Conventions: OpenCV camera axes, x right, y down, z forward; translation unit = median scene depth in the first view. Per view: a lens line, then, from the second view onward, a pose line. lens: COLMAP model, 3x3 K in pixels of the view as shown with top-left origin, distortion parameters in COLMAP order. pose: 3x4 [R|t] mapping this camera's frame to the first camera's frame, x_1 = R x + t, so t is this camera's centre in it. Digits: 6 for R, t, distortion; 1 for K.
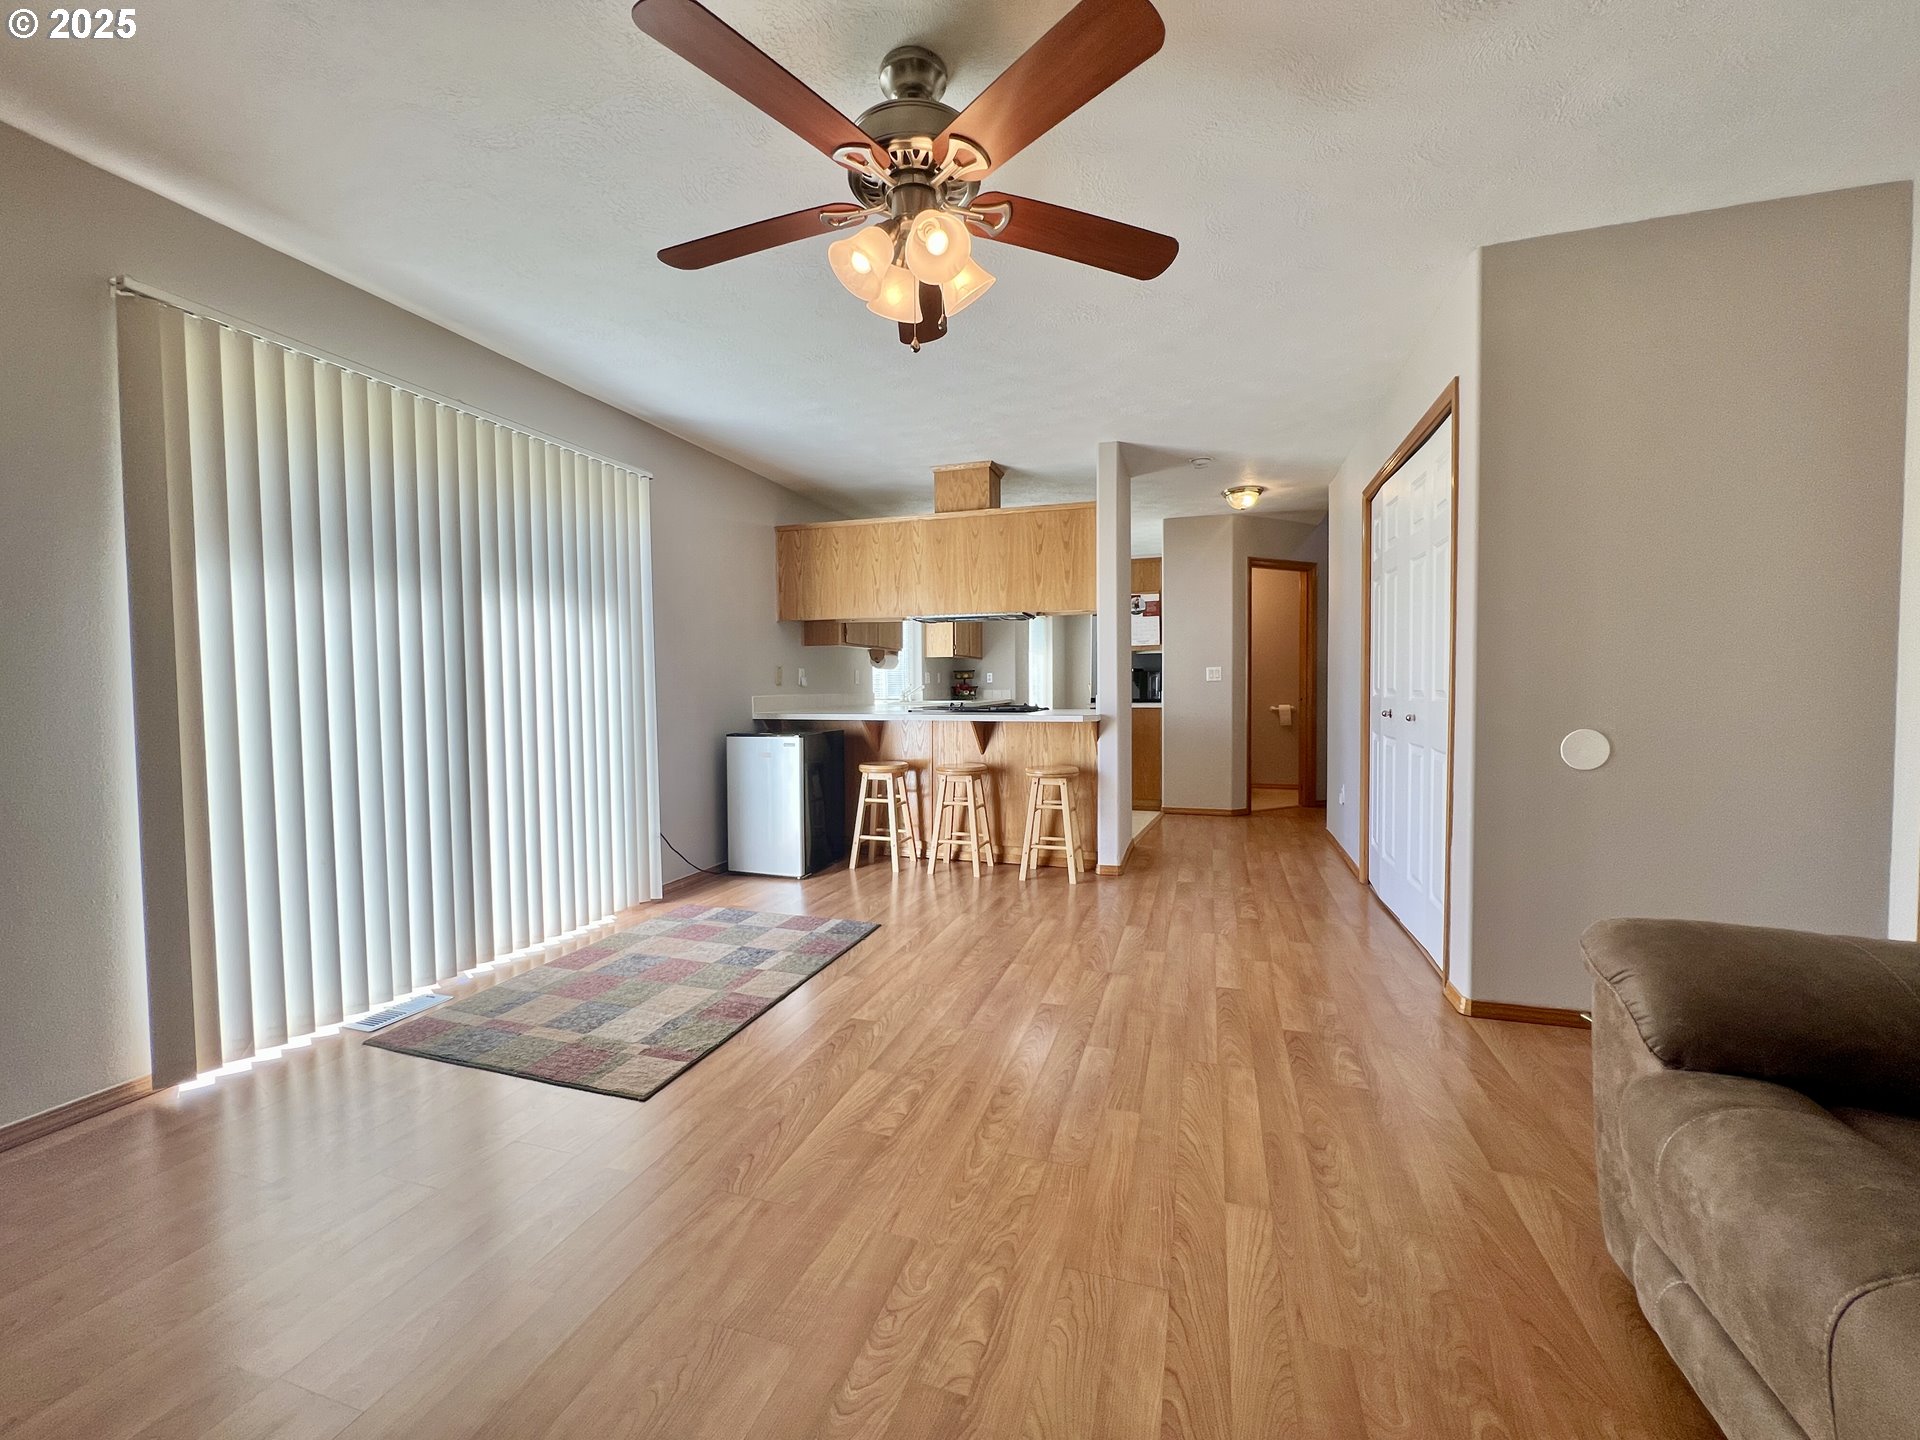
lens RADIAL K [[769.5, 0, 957.4], [0, 769.5, 719.4], [0, 0, 1]] dist [-0.000902, 0.000200]
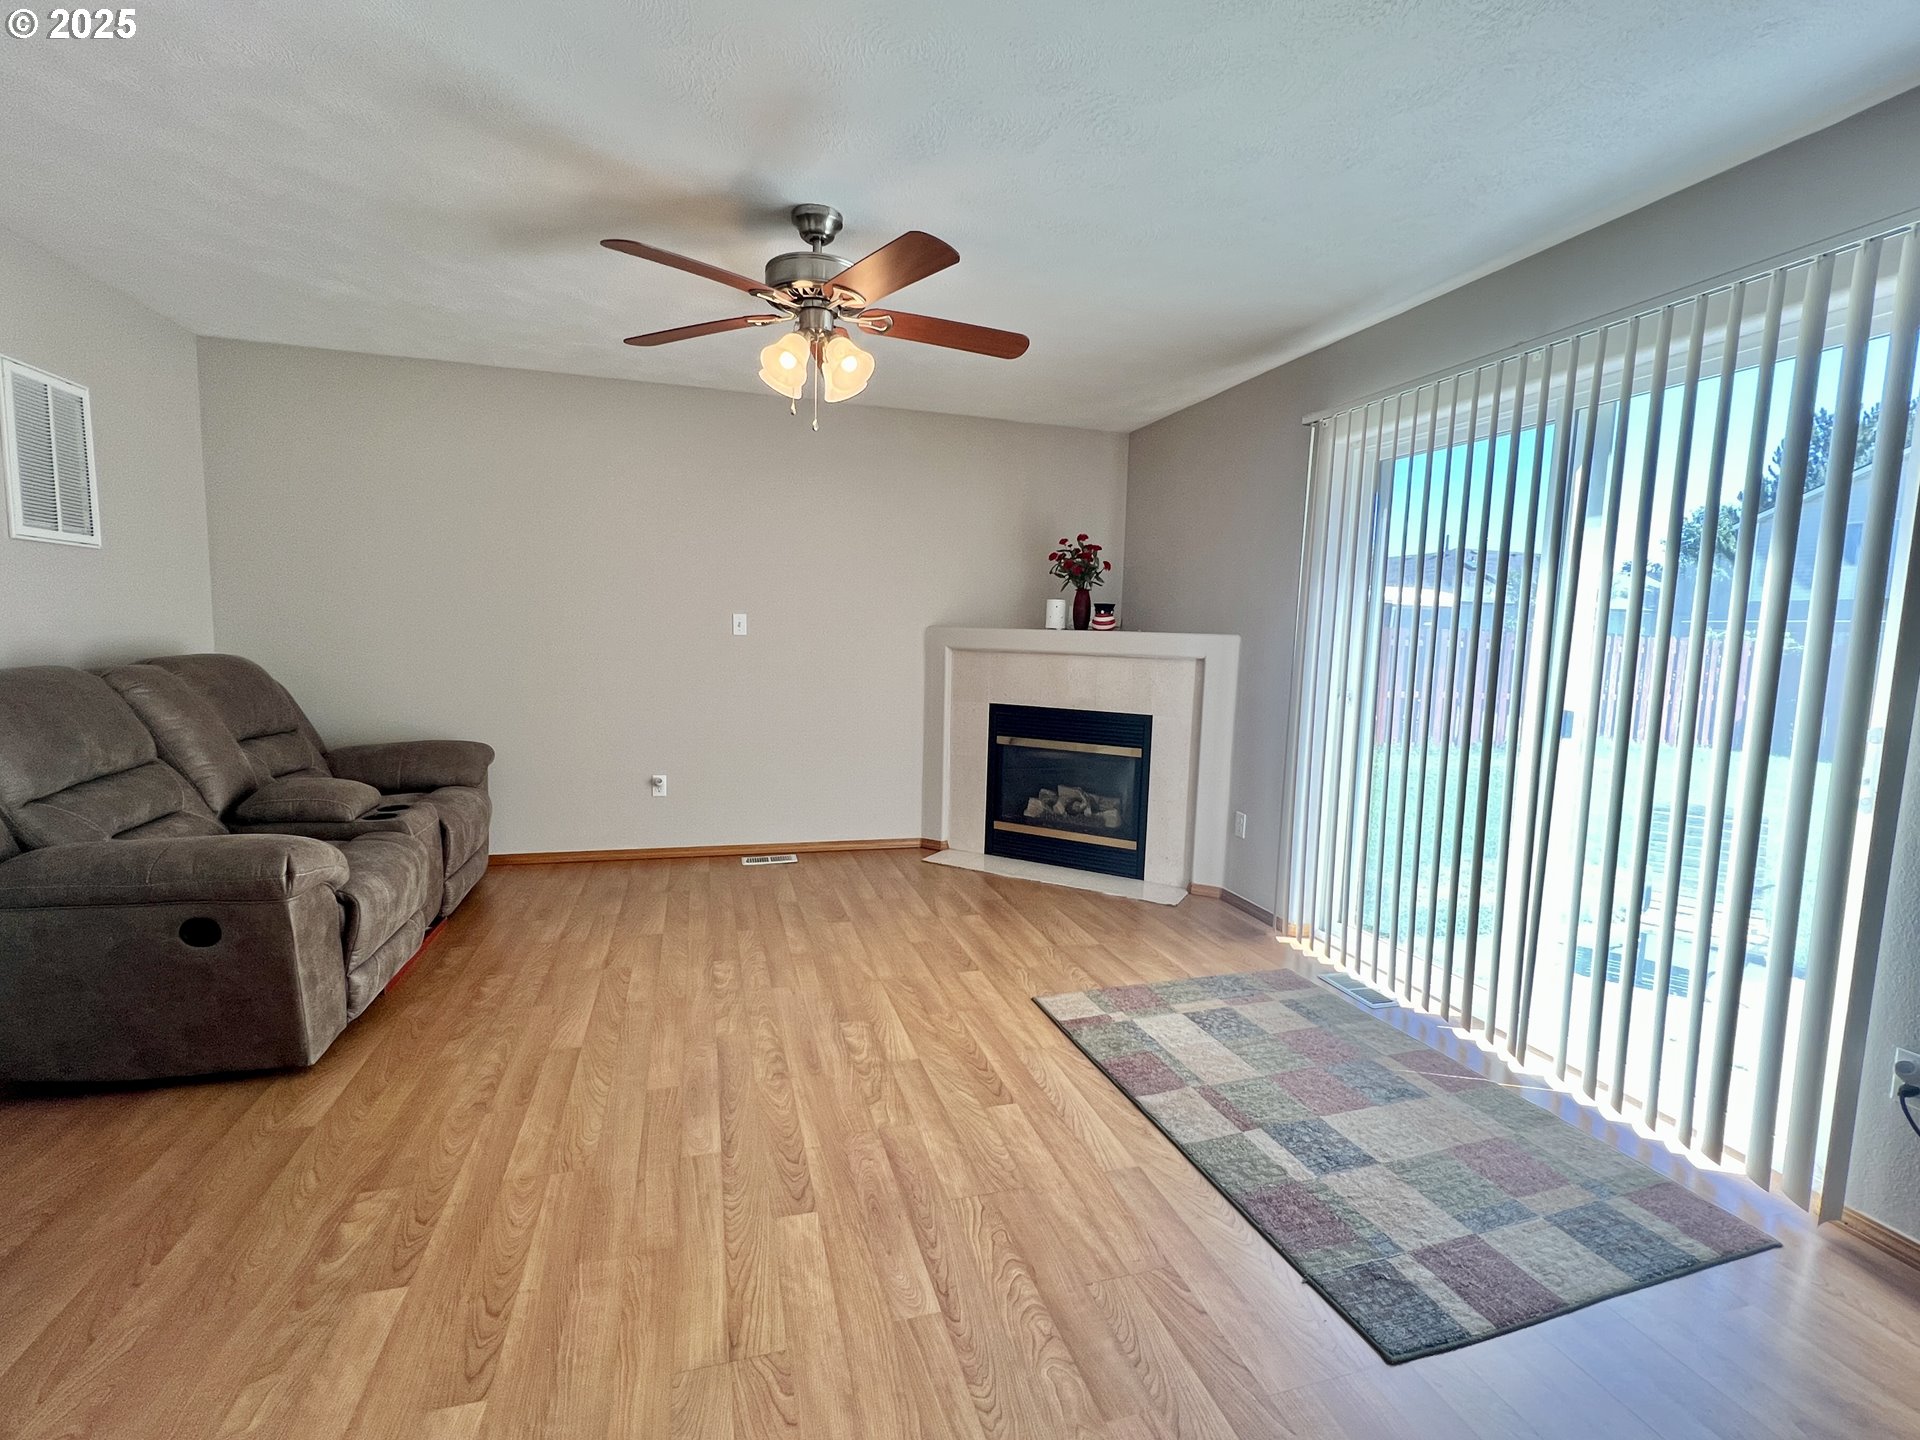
lens RADIAL K [[861.1, 0, 956.2], [0, 861.1, 722.8], [0, 0, 1]] dist [0.000487, 0.000260]
pose [[-0.824385, 0.043526, -0.564354, 0.436143], [-0.048346, 0.987981, 0.146821, -0.151108], [0.563962, 0.148322, -0.812372, 1.739925]]
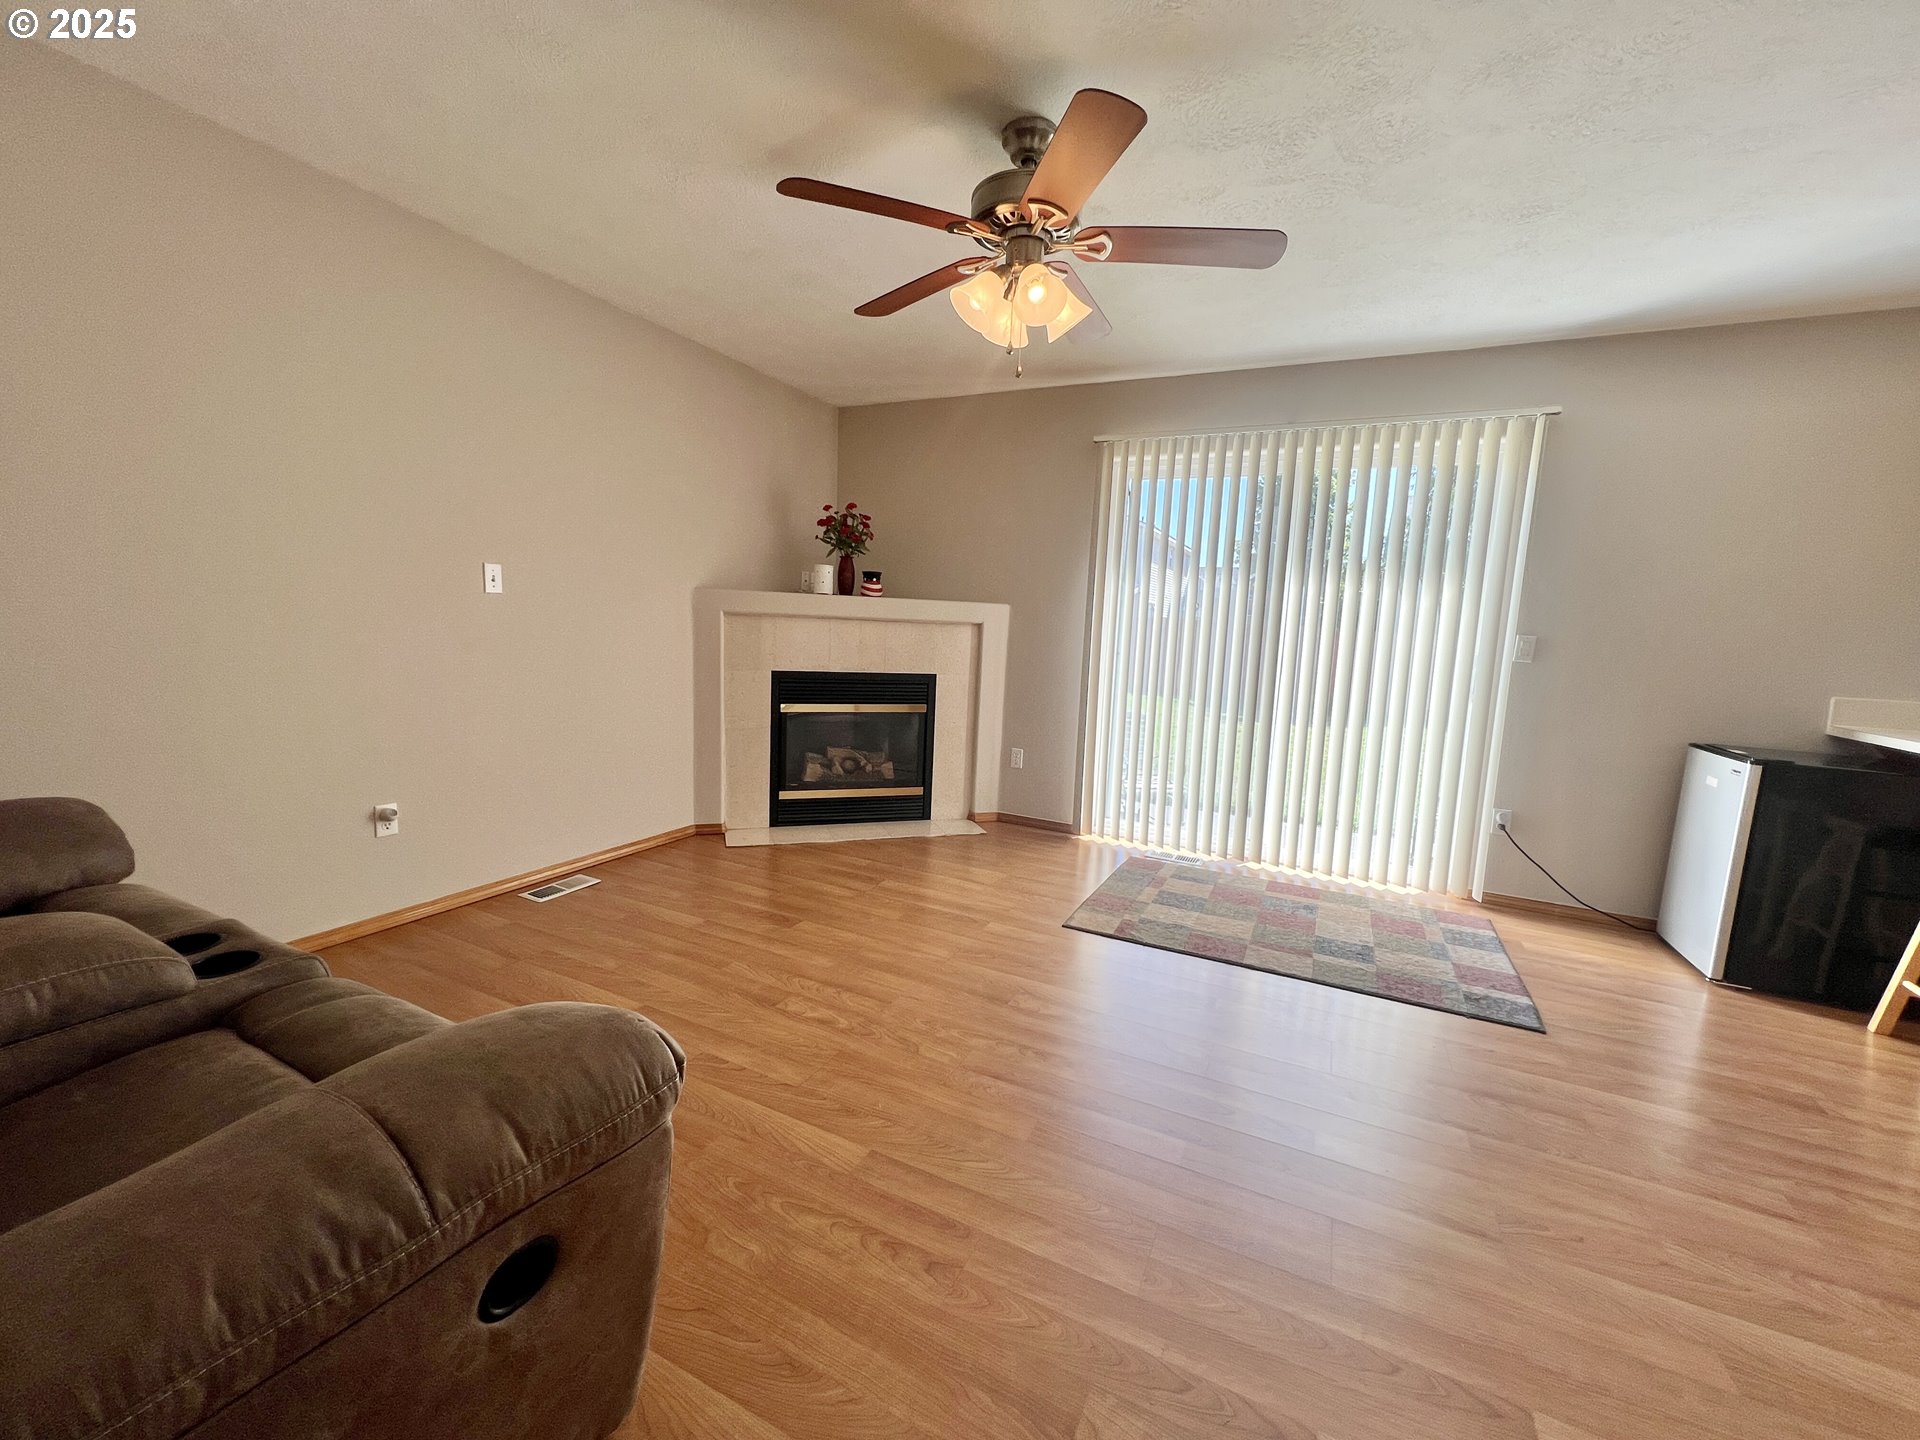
lens RADIAL K [[769.5, 0, 957.4], [0, 769.5, 719.4], [0, 0, 1]] dist [-0.000902, 0.000200]
pose [[-0.143041, 0.130150, -0.981122, 0.874088], [-0.085485, 0.985987, 0.143258, -0.081328], [0.986018, 0.104363, -0.129910, 0.804644]]
